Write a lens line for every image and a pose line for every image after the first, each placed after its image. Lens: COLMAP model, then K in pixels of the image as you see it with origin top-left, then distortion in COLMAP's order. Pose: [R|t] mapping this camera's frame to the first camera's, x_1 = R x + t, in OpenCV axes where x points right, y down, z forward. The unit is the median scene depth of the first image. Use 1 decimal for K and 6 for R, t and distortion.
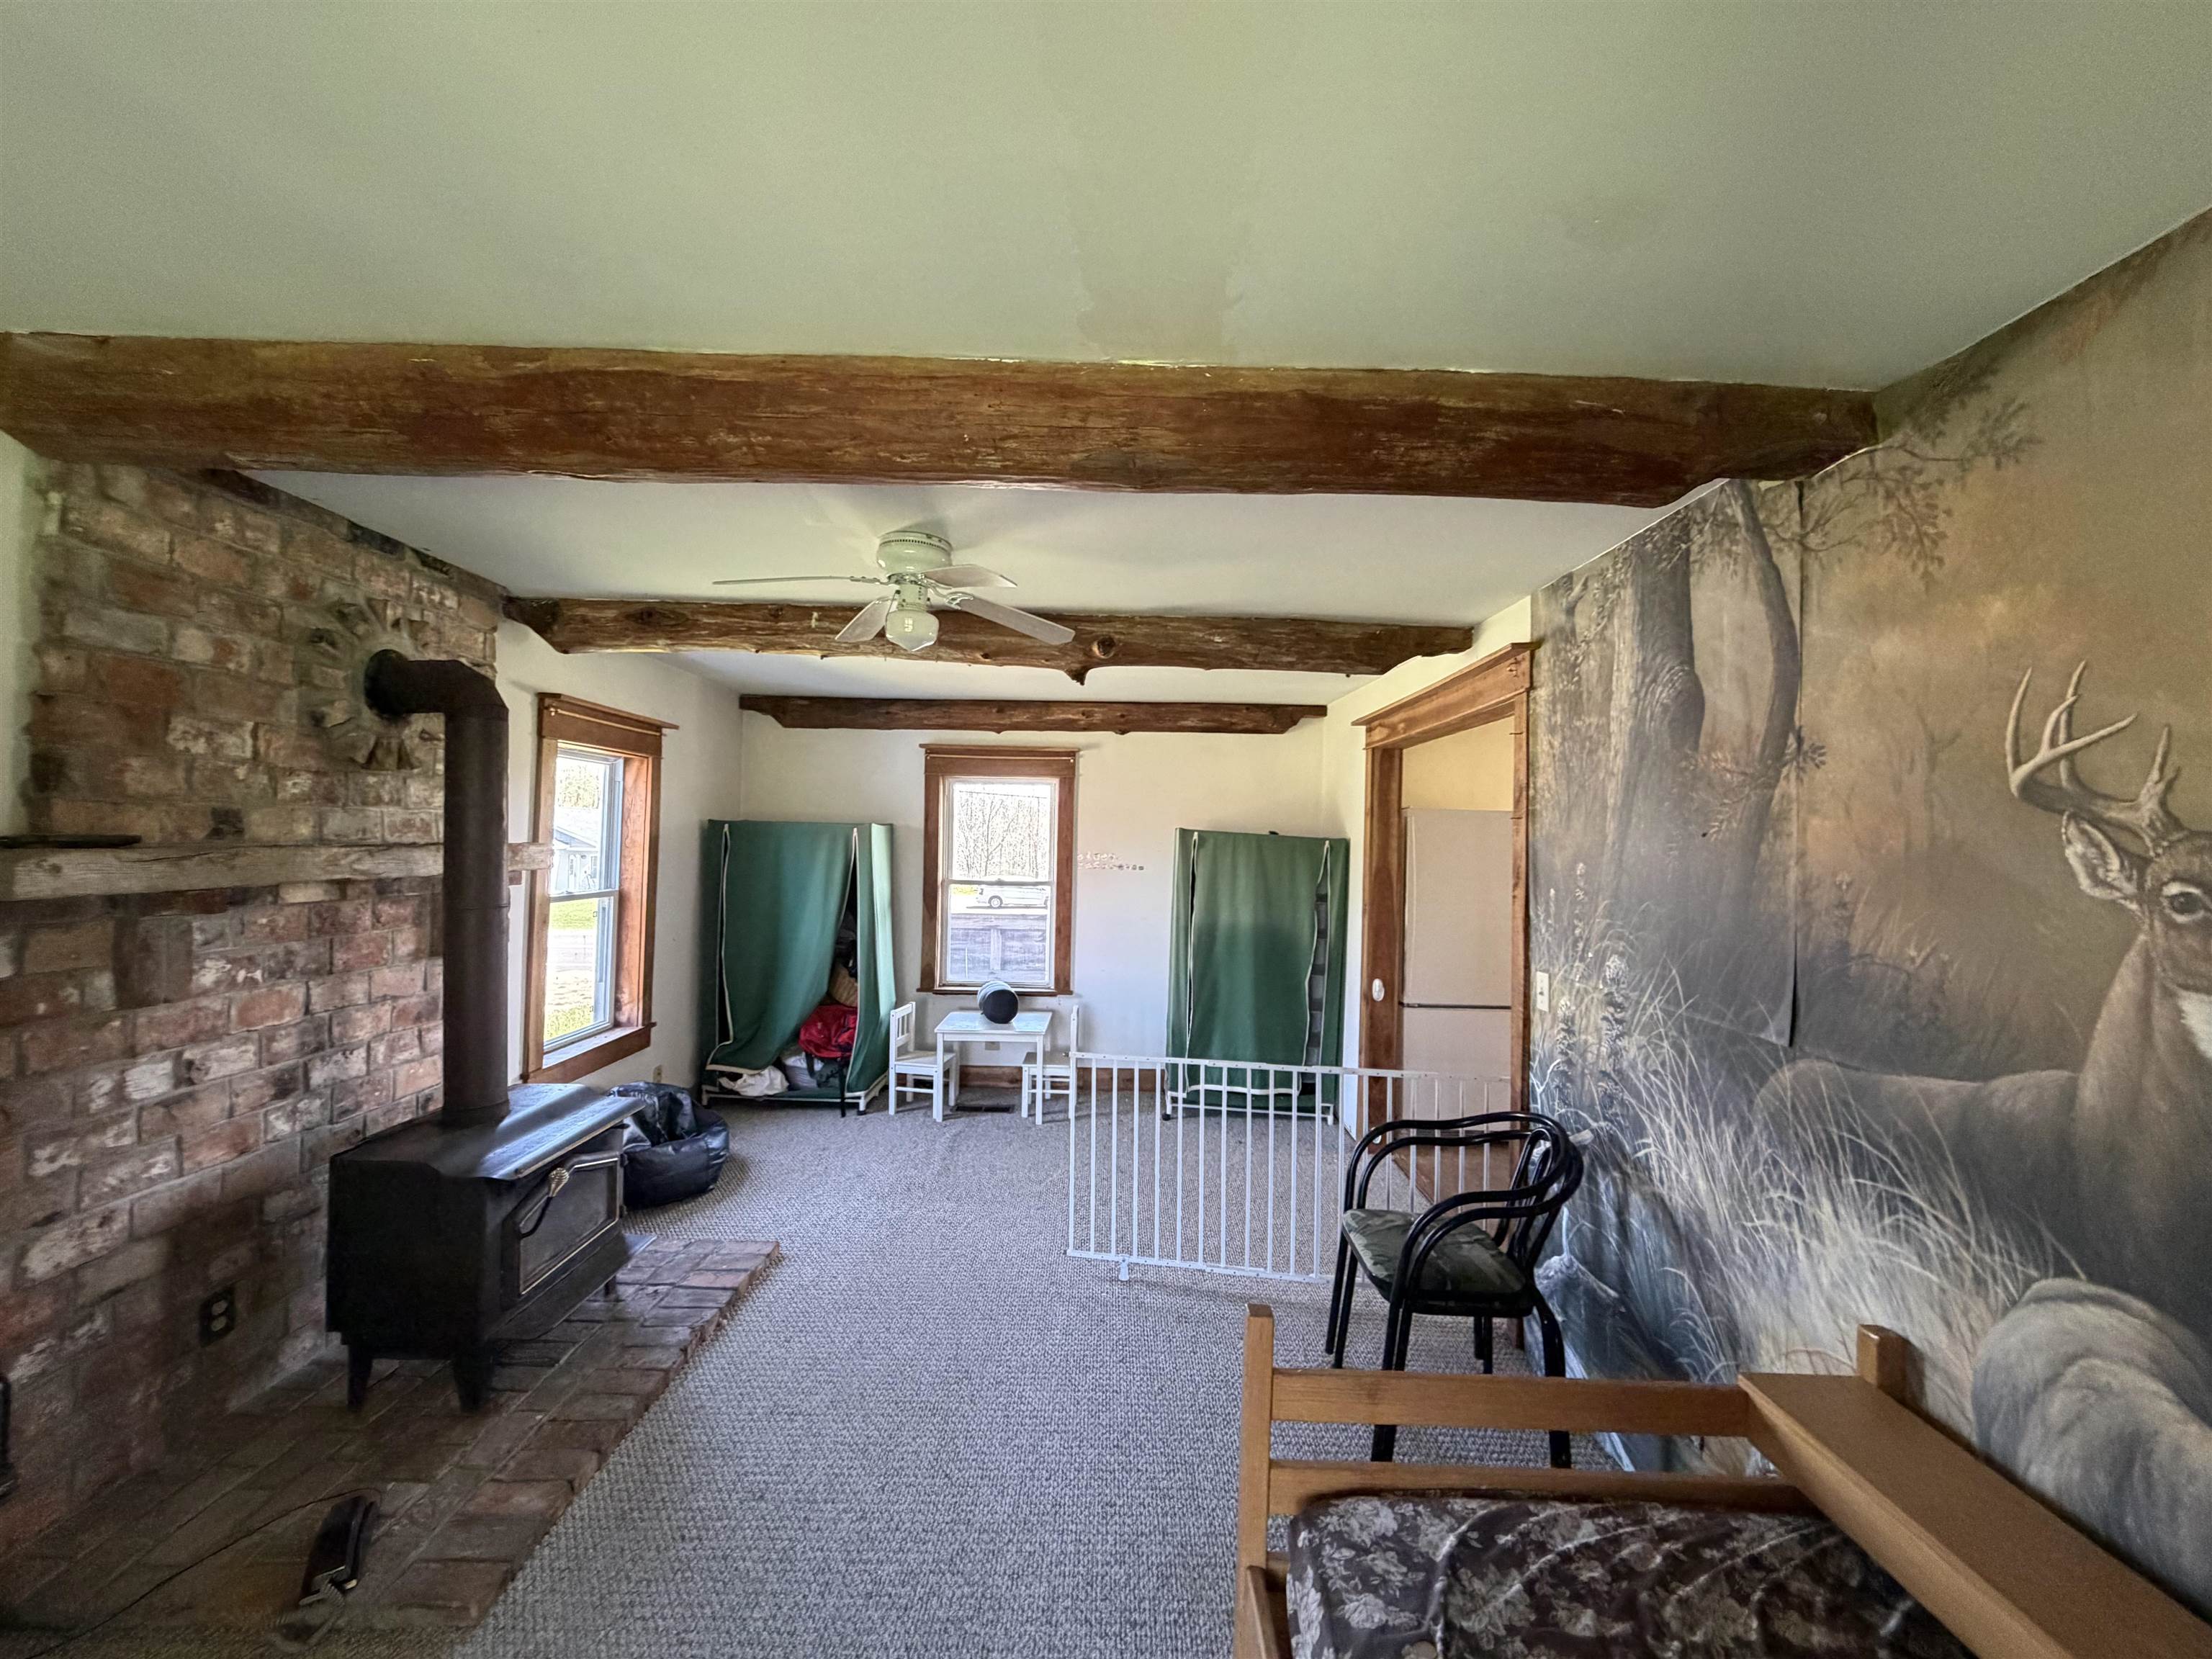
lens RADIAL K [[883.2, 0, 1107.9], [0, 883.2, 831.1], [0, 0, 1]] dist [0.002841, 0.000079]
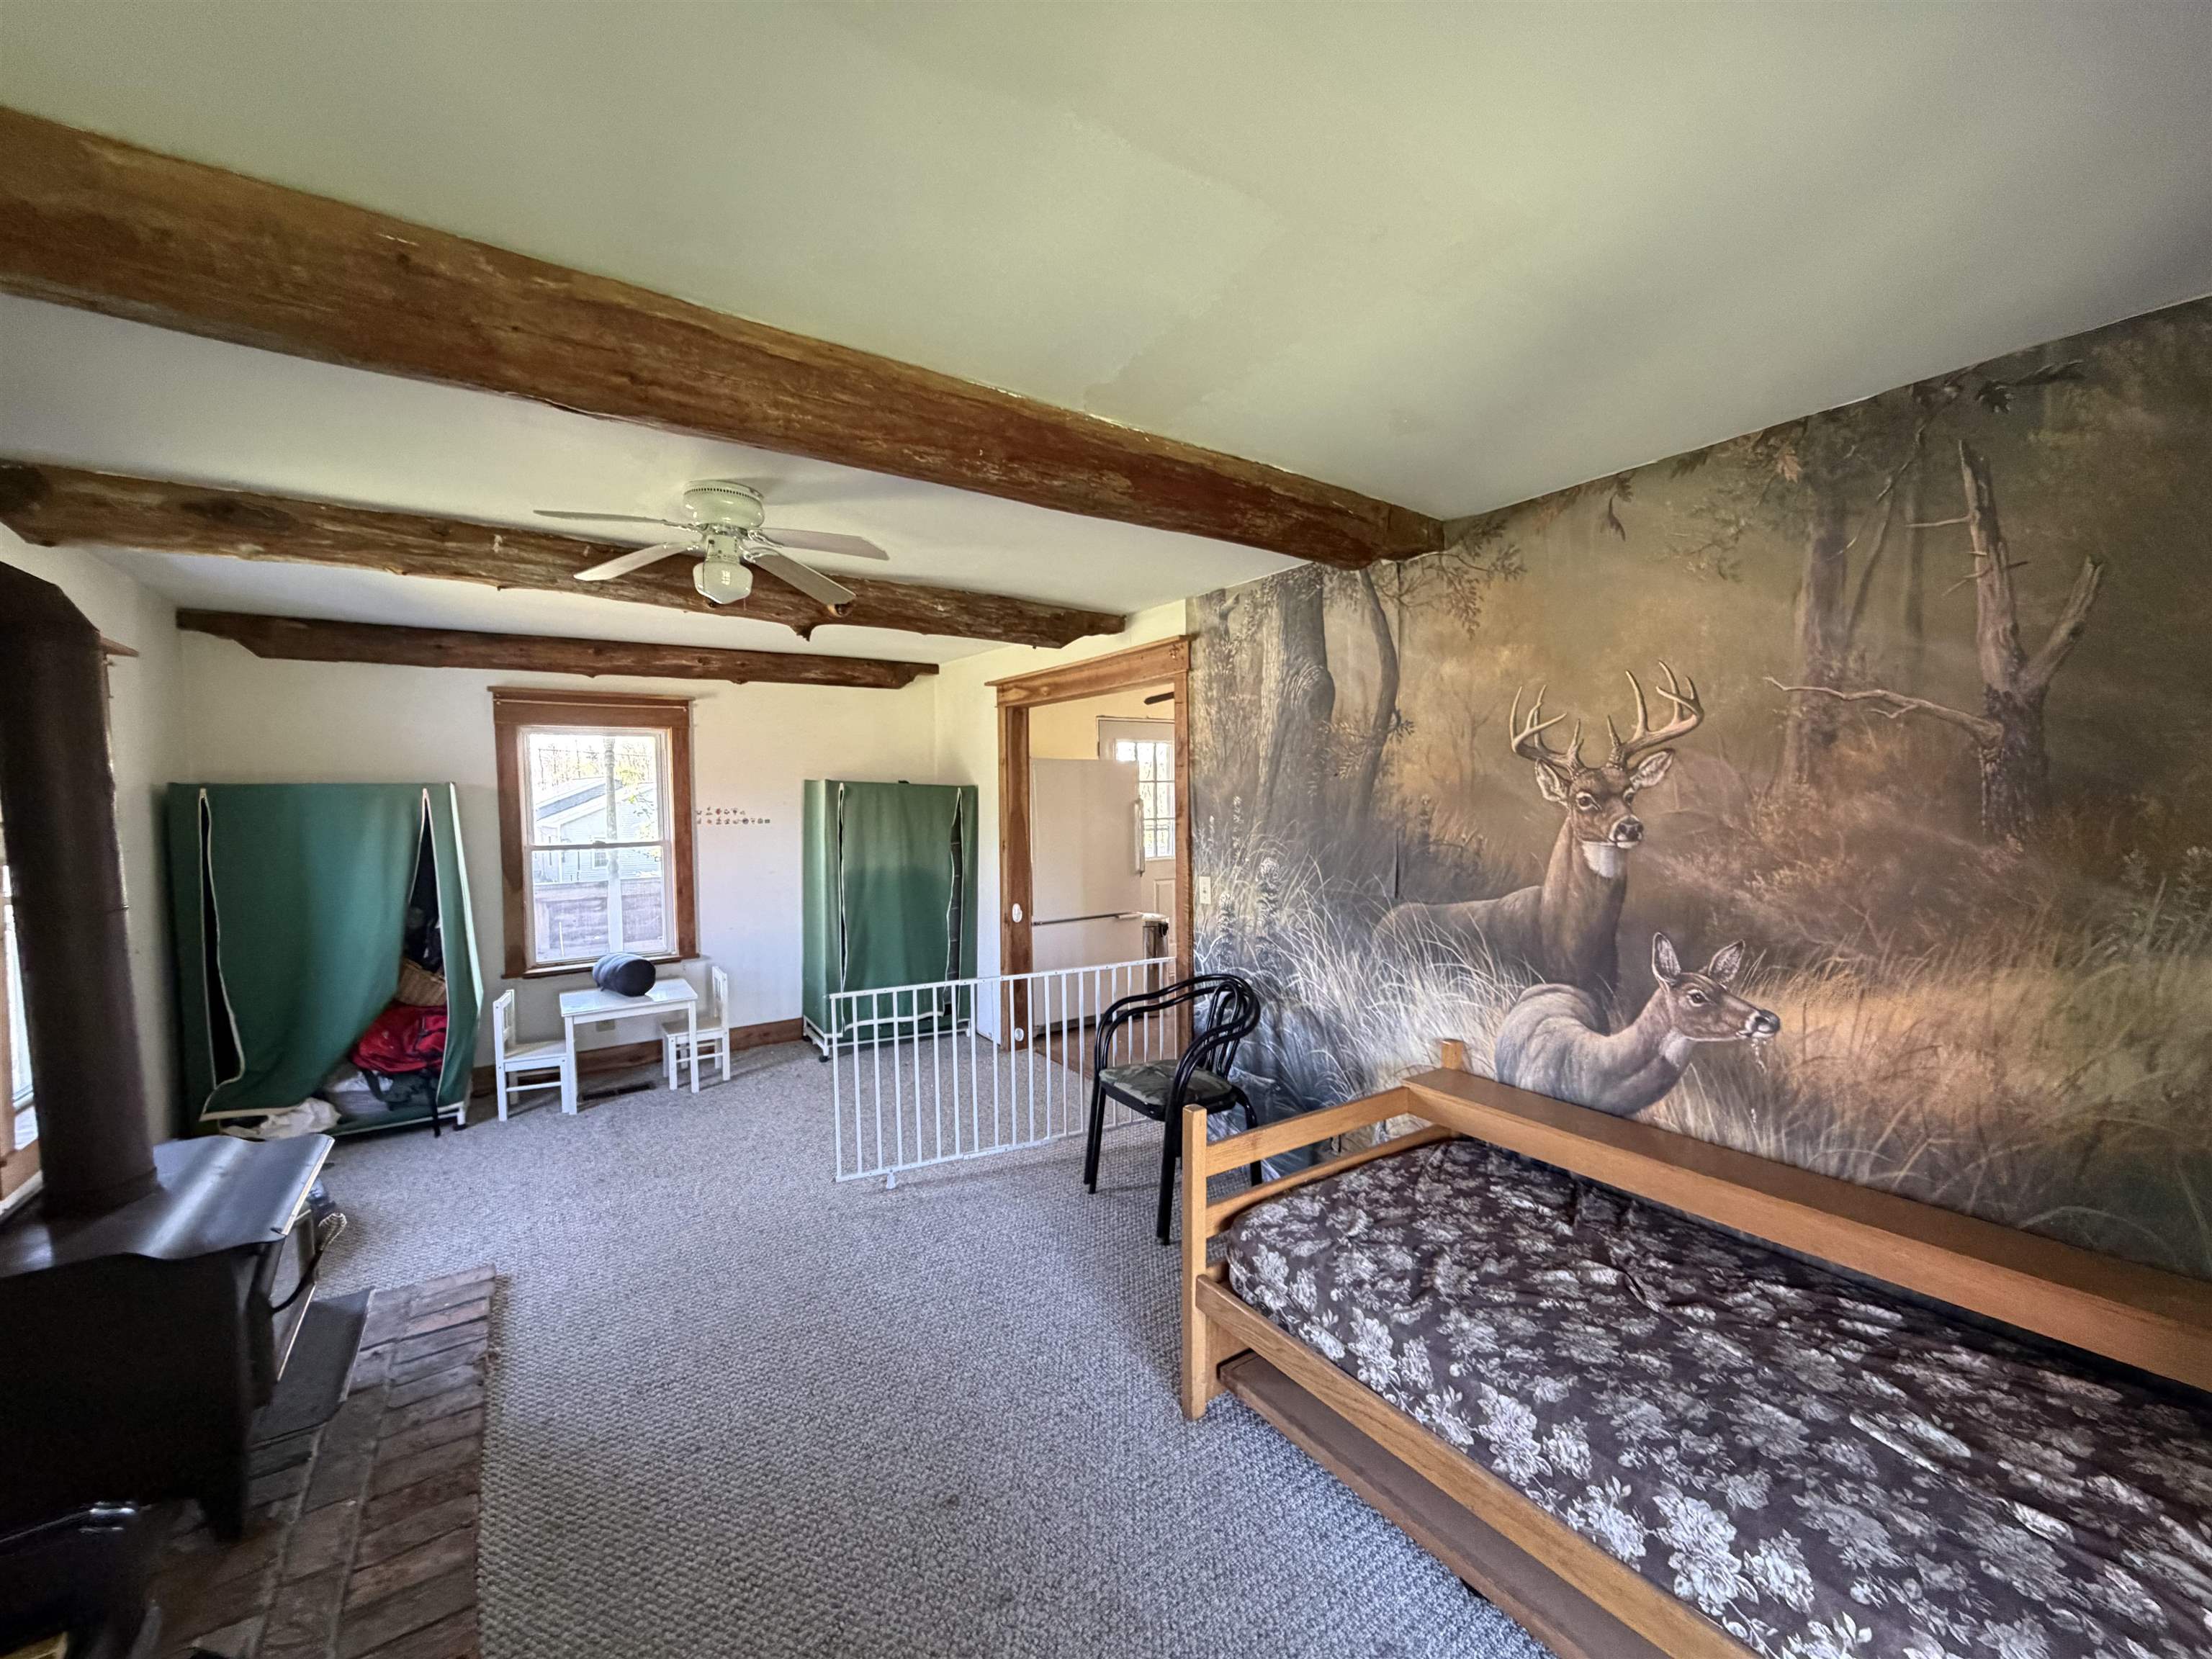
lens RADIAL K [[883.2, 0, 1104.8], [0, 883.2, 831.6], [0, 0, 1]] dist [0.002841, 0.000079]
pose [[0.824022, -0.057042, 0.563678, -0.373173], [0.023371, 0.997494, 0.066777, -0.006556], [-0.566075, -0.041852, 0.823291, -0.047962]]
